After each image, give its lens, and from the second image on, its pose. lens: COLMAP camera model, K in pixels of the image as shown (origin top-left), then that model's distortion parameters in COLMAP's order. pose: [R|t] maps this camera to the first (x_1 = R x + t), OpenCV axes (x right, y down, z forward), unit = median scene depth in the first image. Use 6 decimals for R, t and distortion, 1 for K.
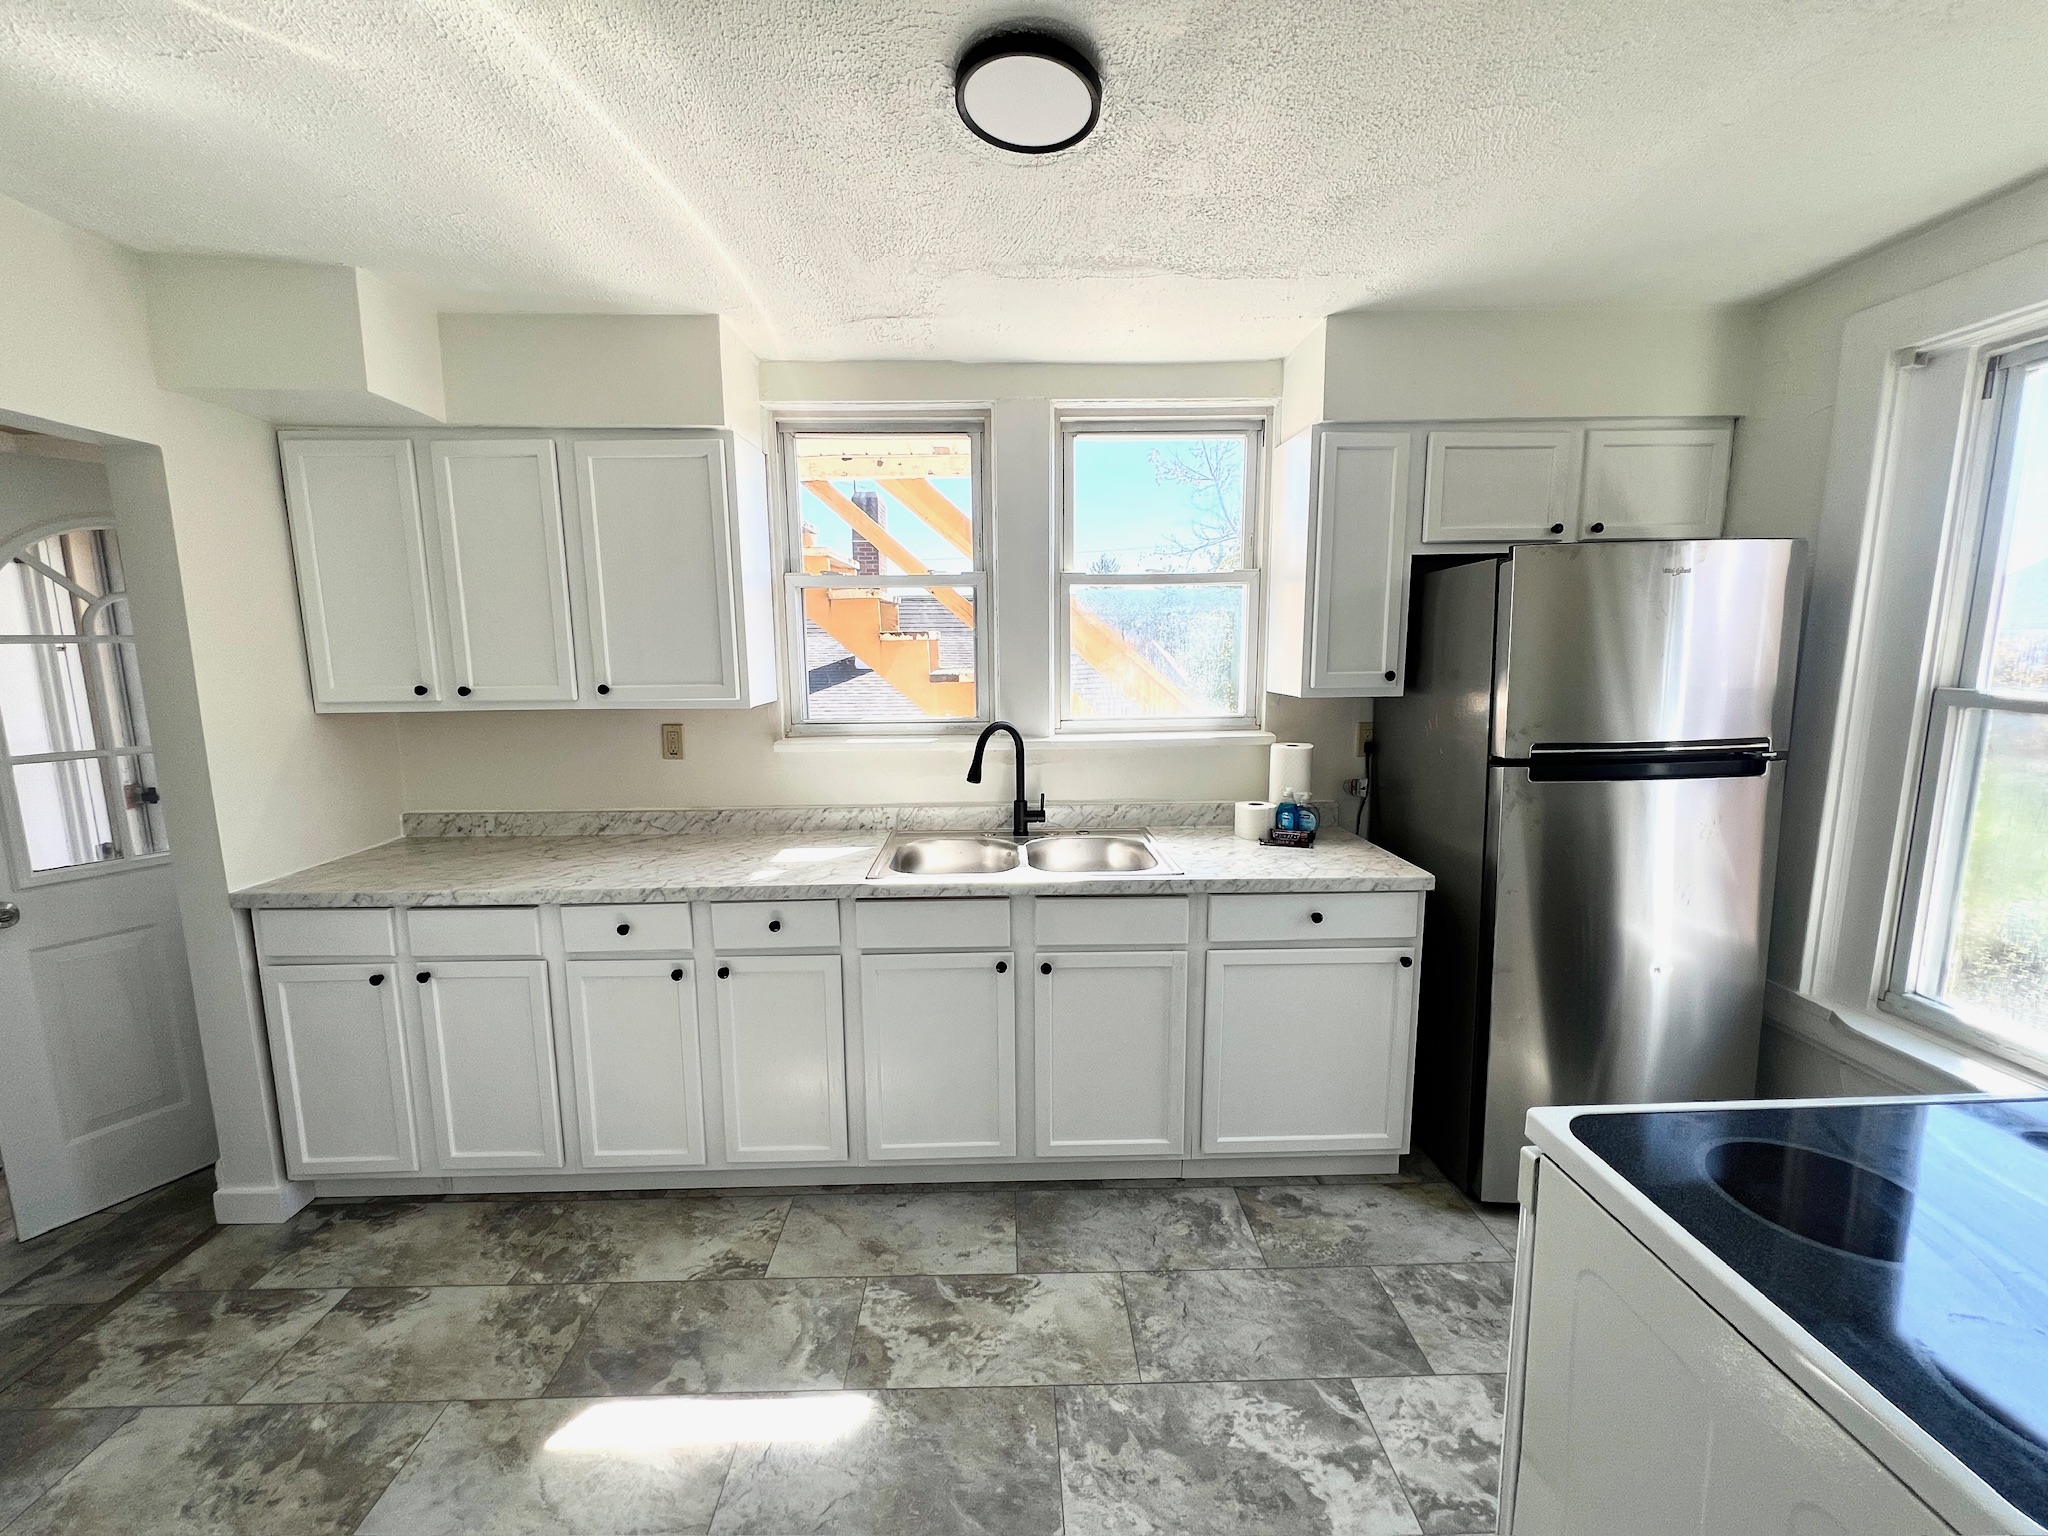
lens RADIAL K [[813.4, 0, 1024.0], [0, 813.4, 768.0], [0, 0, 1]] dist [-0.000607, 0.000233]
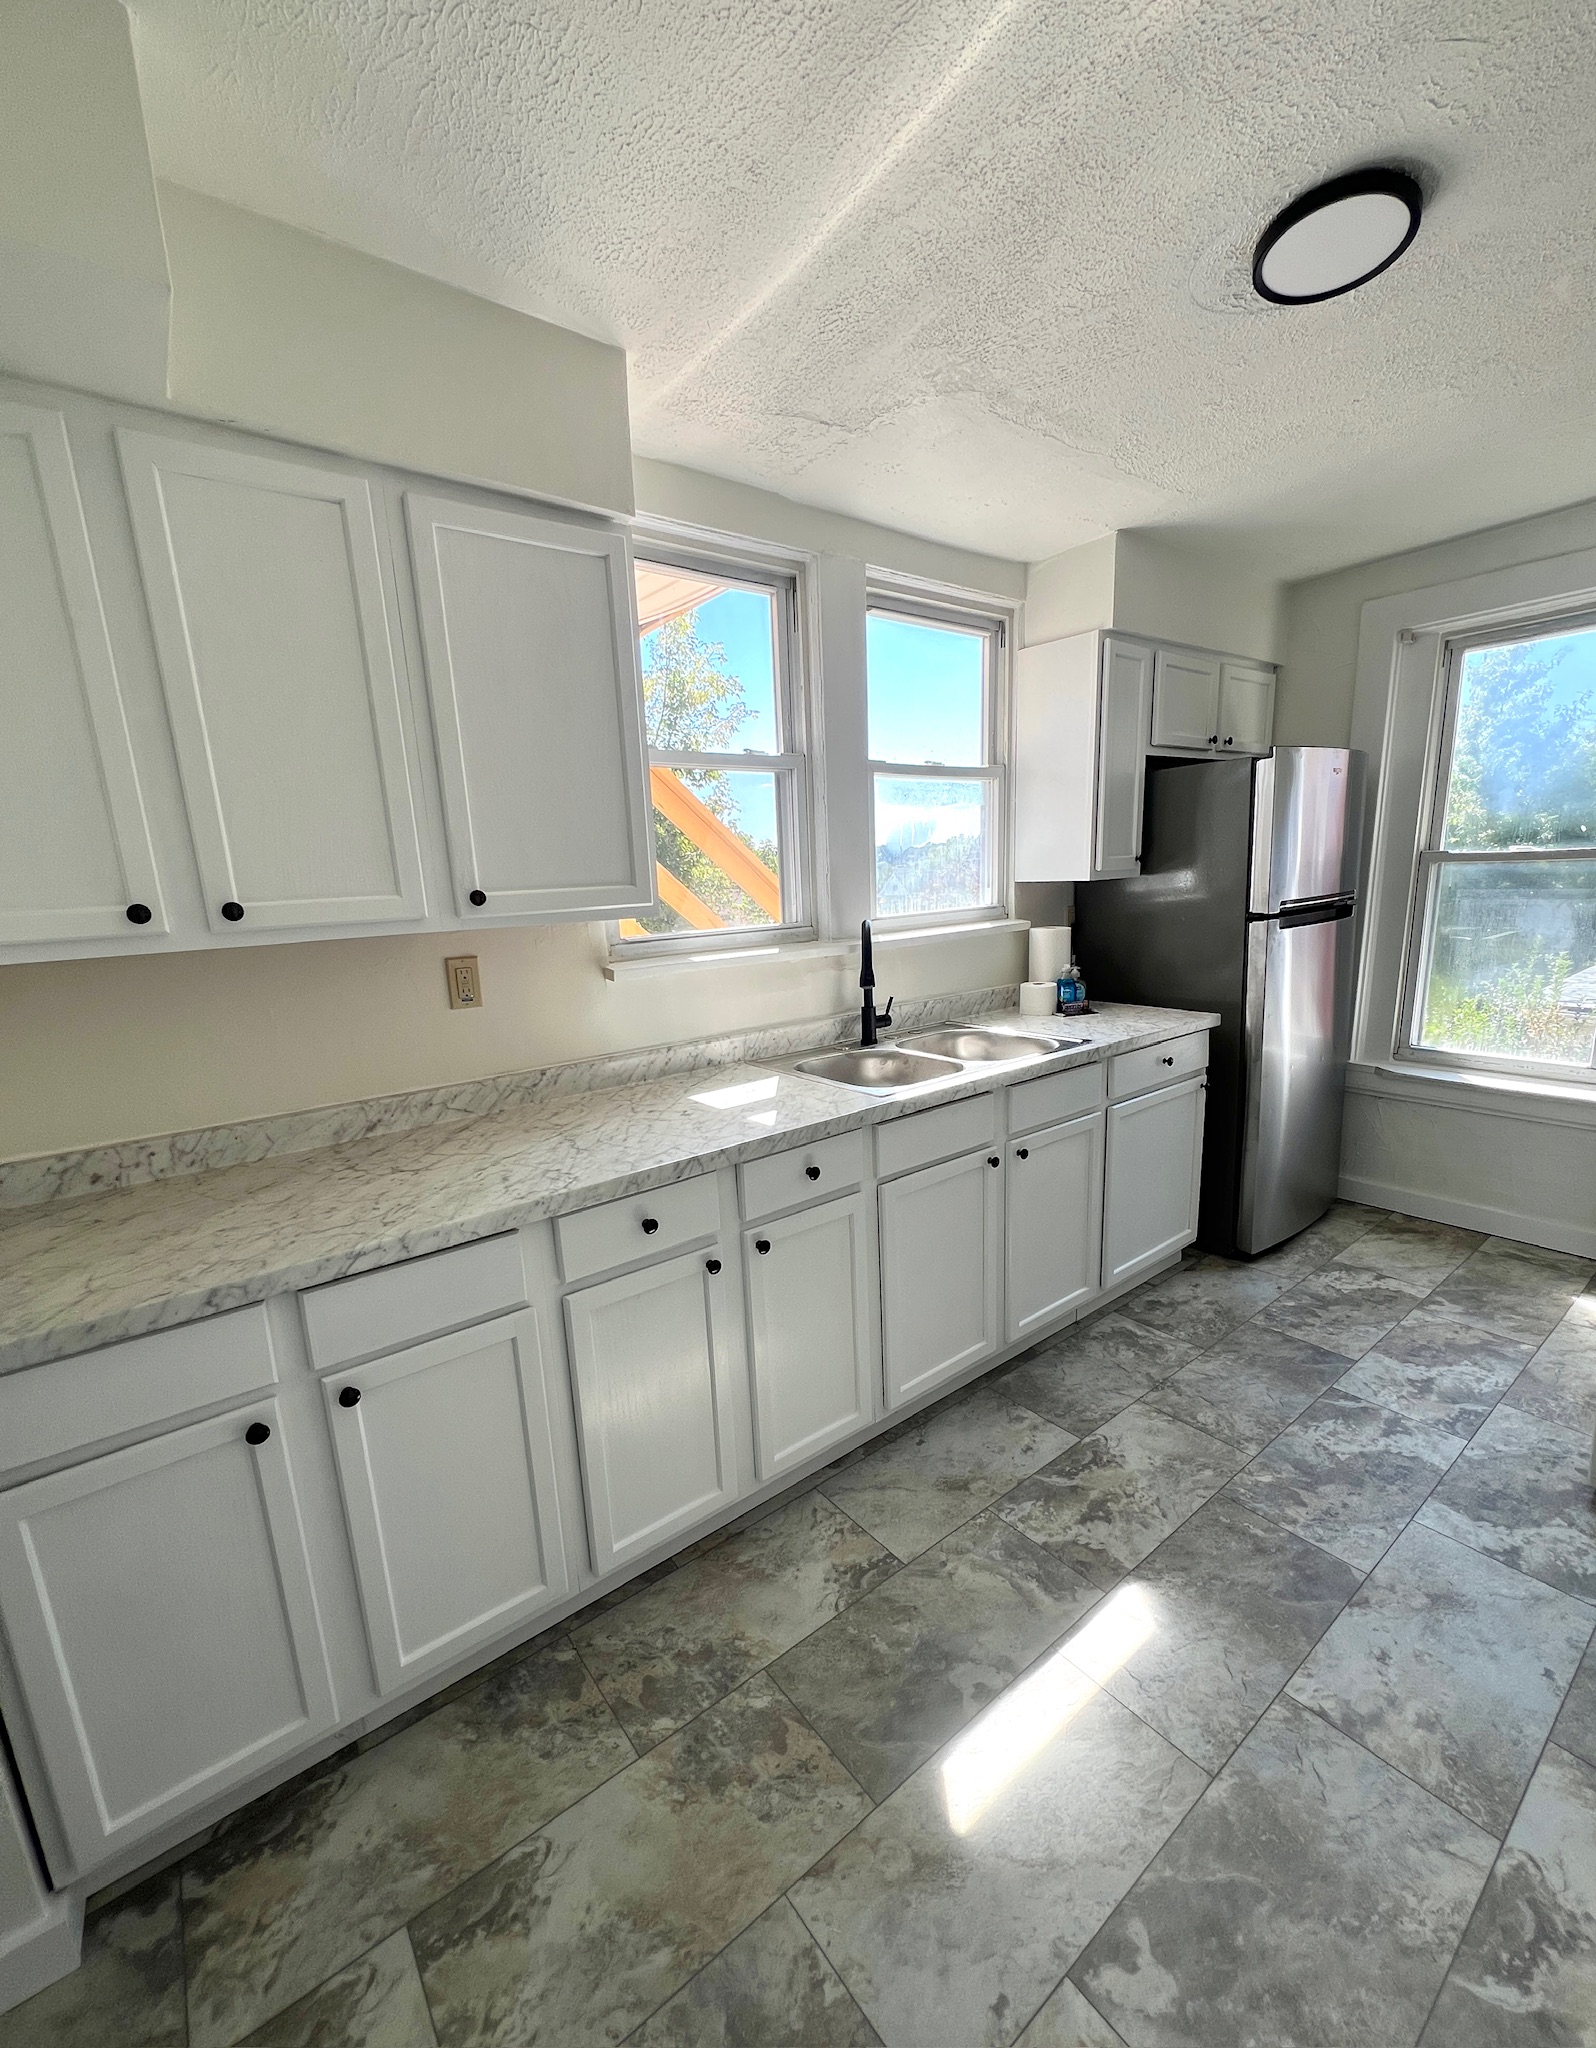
lens RADIAL K [[843.8, 0, 798.5], [0, 843.8, 1064.9], [0, 0, 1]] dist [-0.000993, -0.000271]
pose [[0.804274, -0.157099, 0.573117, -0.770844], [0.123693, 0.987556, 0.097120, 0.002624], [-0.581243, -0.007220, 0.813698, 0.313487]]
